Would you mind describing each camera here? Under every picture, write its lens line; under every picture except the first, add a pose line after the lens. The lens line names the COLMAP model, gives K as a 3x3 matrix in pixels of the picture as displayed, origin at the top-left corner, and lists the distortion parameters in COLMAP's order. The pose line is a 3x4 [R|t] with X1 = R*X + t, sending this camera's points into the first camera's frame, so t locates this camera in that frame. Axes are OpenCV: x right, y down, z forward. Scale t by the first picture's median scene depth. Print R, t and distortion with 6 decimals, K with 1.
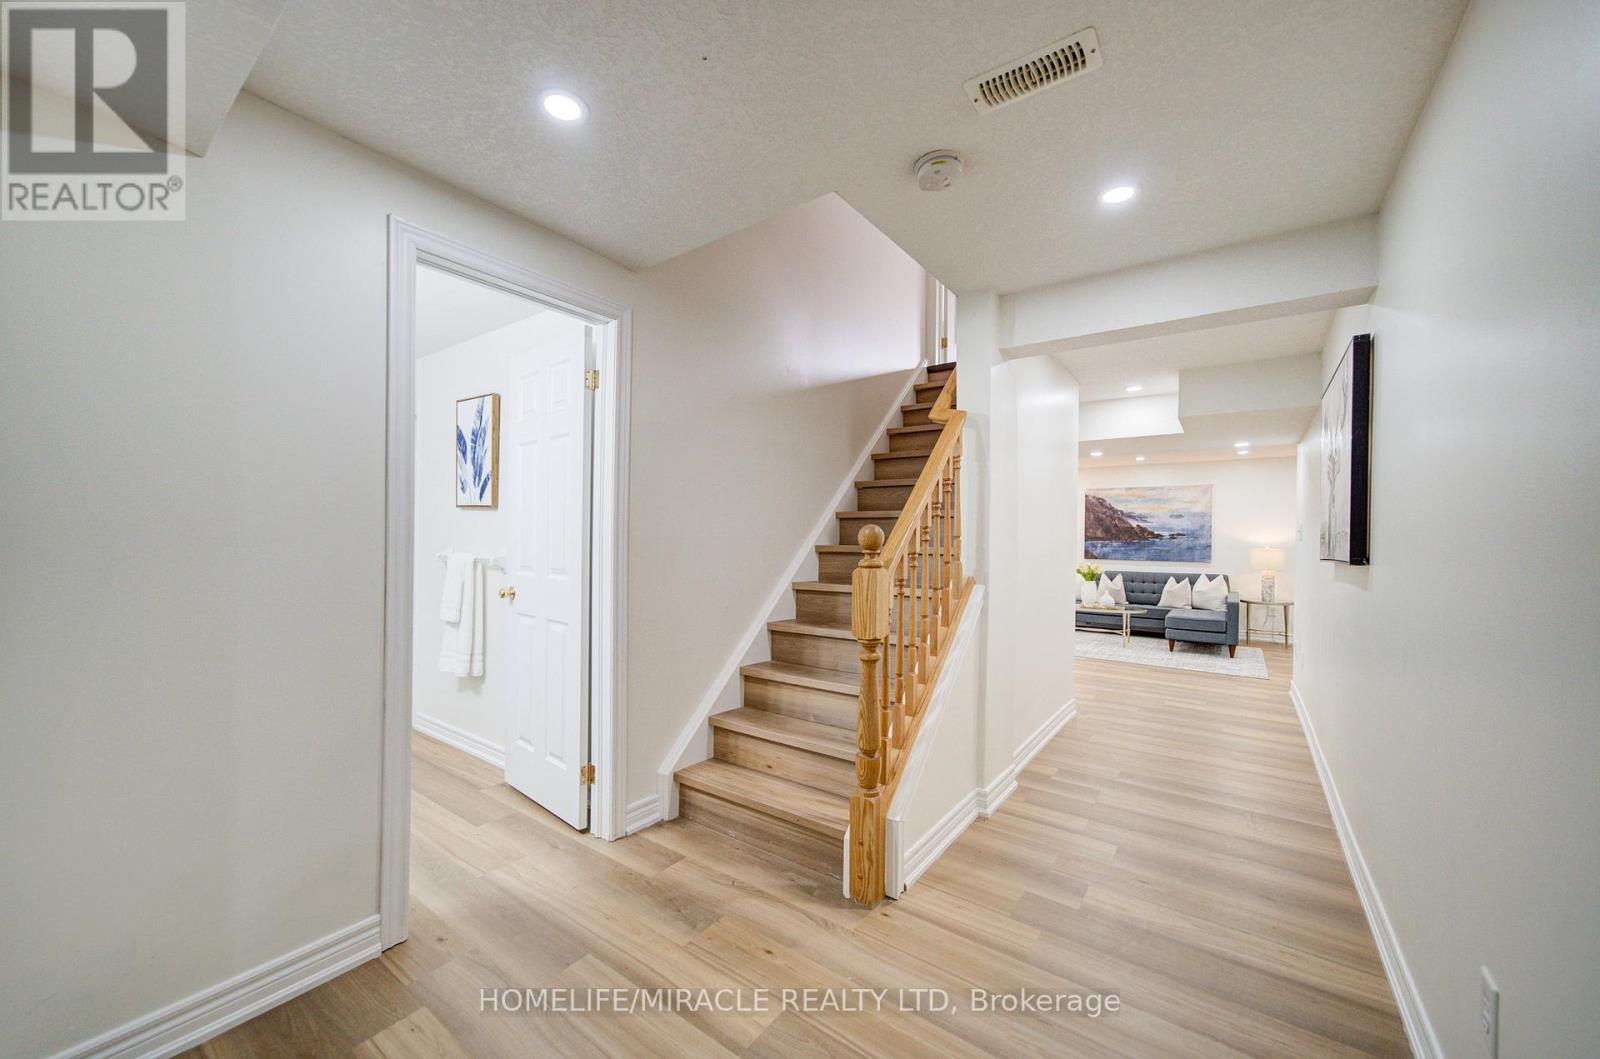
lens RADIAL K [[609.8, 0, 797.1], [0, 609.8, 538.9], [0, 0, 1]] dist [-0.007959, 0.004708]
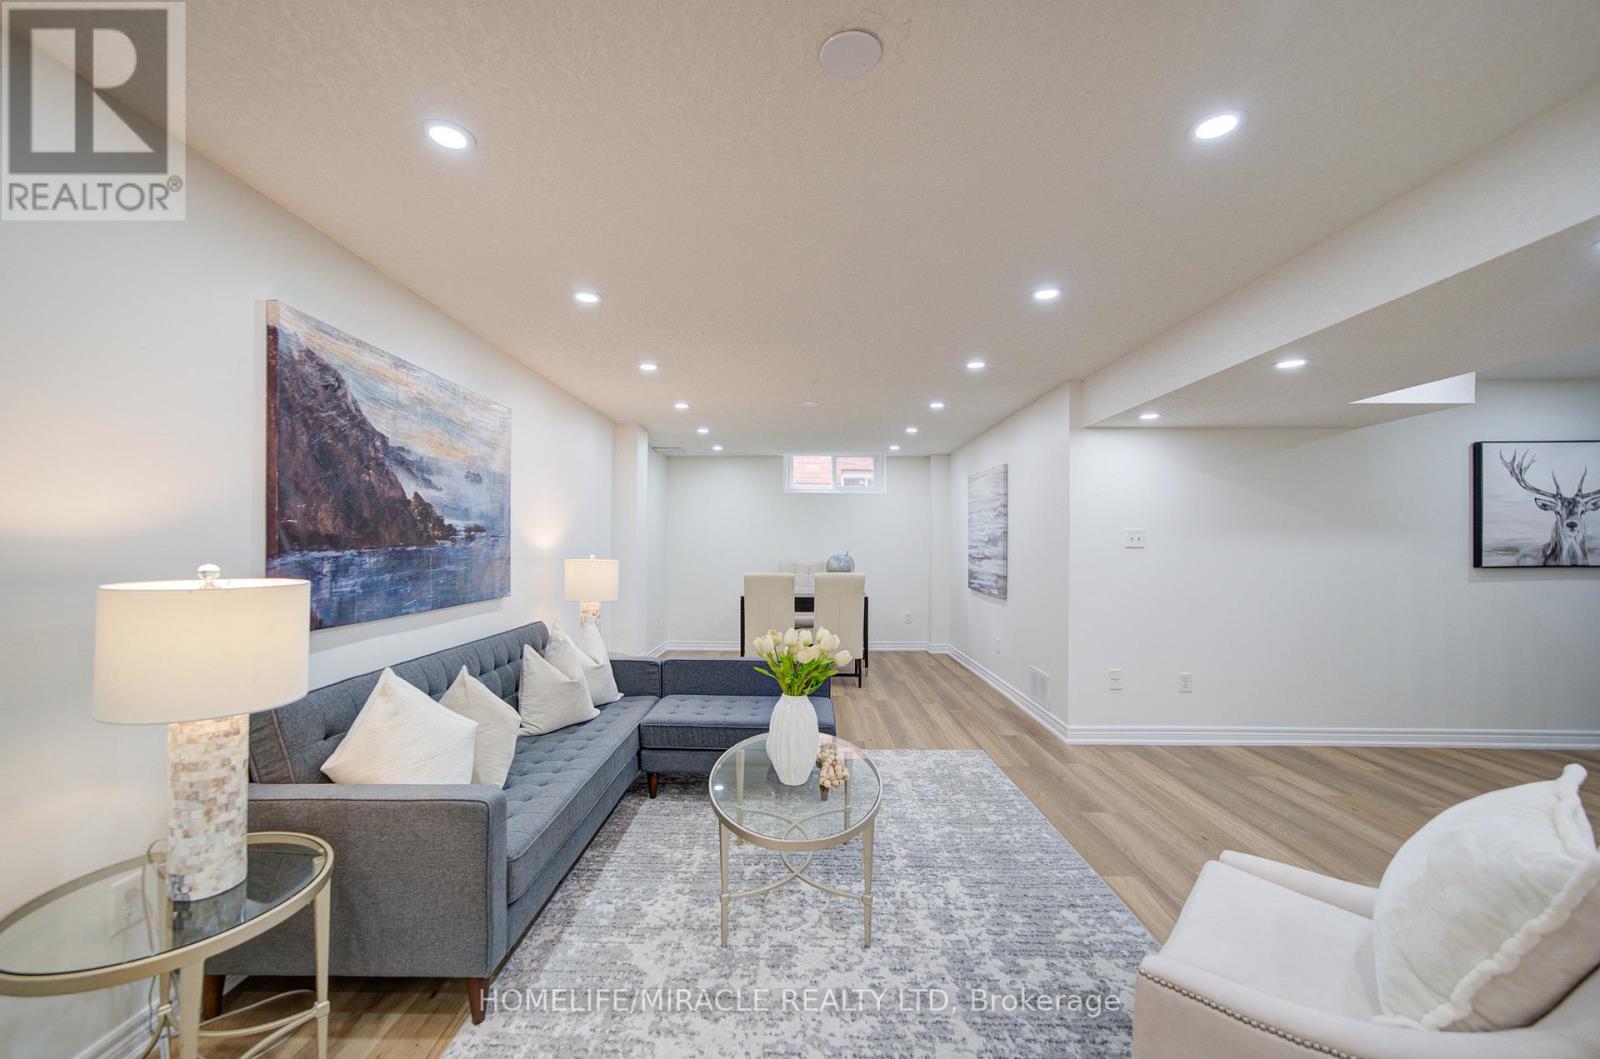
lens RADIAL K [[609.8, 0, 794.7], [0, 609.8, 539.7], [0, 0, 1]] dist [-0.007959, 0.004708]
pose [[-0.568294, -0.011336, 0.822748, 0.209101], [-0.013071, 0.999903, 0.004749, -0.004342], [-0.822722, -0.008055, -0.568387, 1.009838]]
